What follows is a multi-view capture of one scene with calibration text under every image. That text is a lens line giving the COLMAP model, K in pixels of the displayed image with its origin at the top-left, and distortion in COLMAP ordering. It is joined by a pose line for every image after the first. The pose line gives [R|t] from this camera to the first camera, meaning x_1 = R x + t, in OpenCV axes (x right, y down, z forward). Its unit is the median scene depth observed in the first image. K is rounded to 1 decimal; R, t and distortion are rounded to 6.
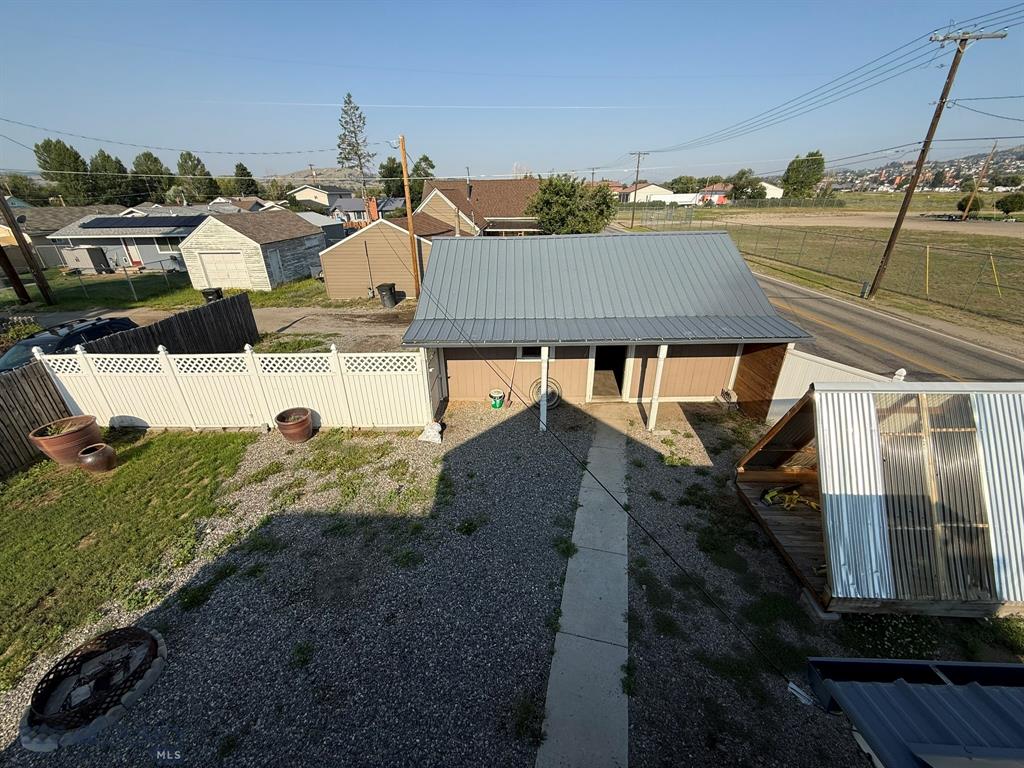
lens RADIAL K [[408.4, 0, 509.7], [0, 408.4, 383.5], [0, 0, 1]] dist [-0.000909, 0.000520]
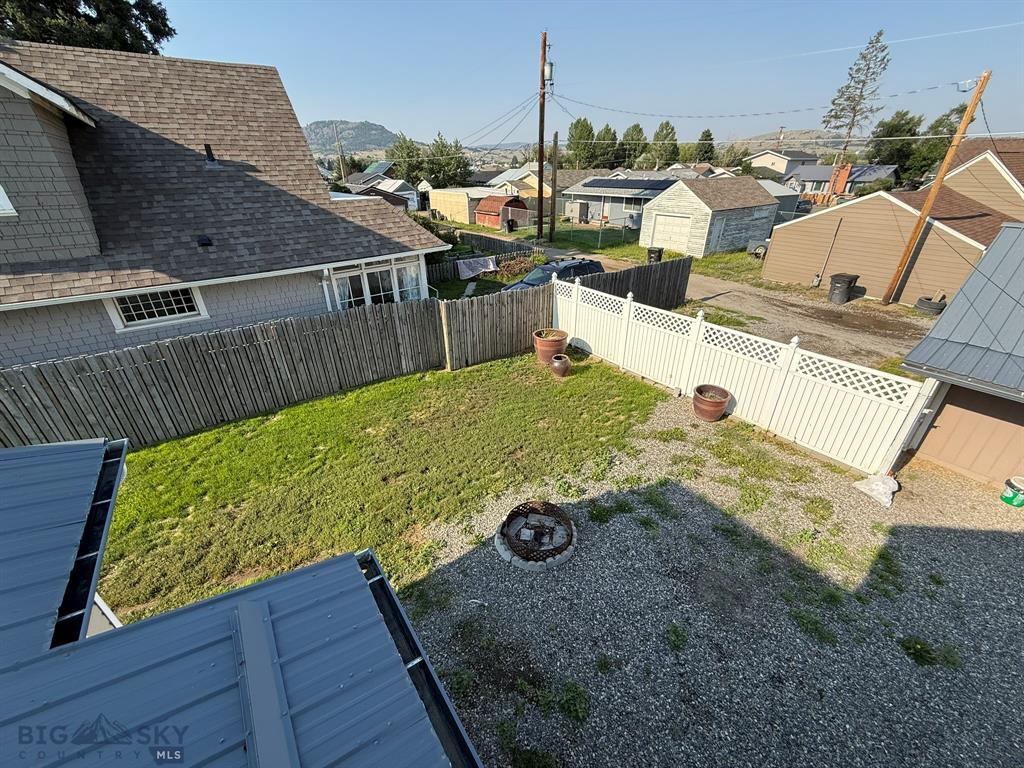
lens RADIAL K [[408.4, 0, 509.5], [0, 408.4, 382.3], [0, 0, 1]] dist [-0.000909, 0.000520]
pose [[0.613466, 0.377741, -0.693521, -0.158242], [-0.333528, 0.919949, 0.206042, 0.015948], [0.715834, 0.104909, 0.690344, -0.014420]]
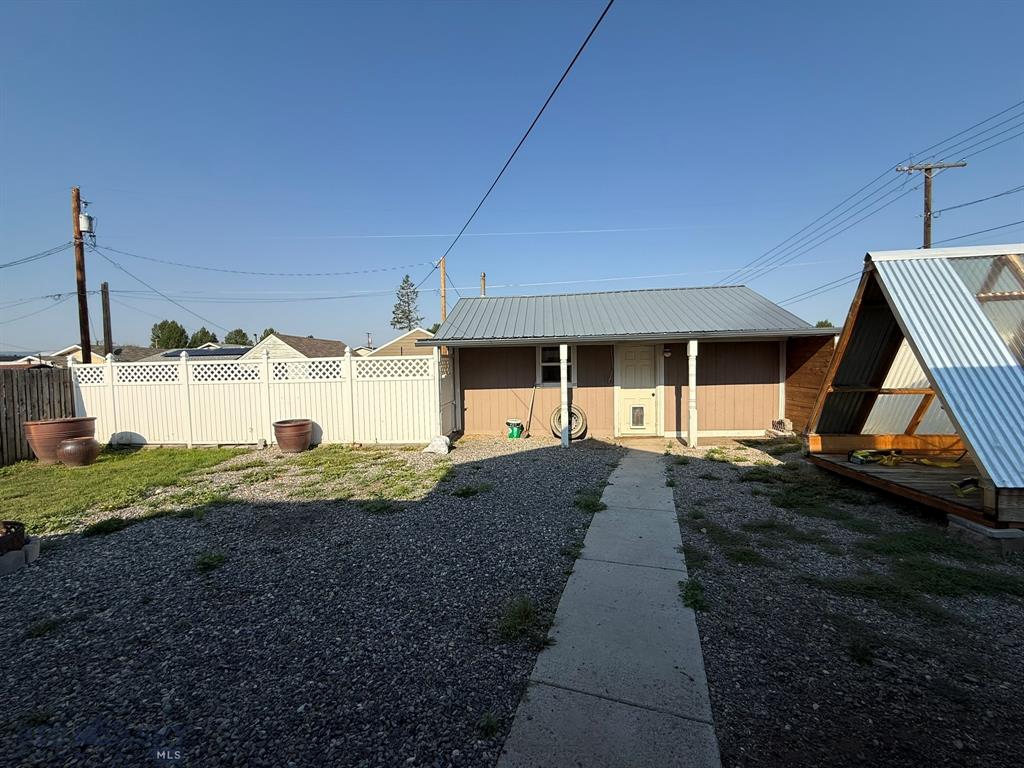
lens RADIAL K [[408.4, 0, 509.8], [0, 408.4, 384.0], [0, 0, 1]] dist [-0.000909, 0.000520]
pose [[0.997014, -0.003832, -0.077128, 0.031845], [-0.026116, 0.923184, -0.383471, 0.329774], [0.072673, 0.384340, 0.920327, 0.142230]]
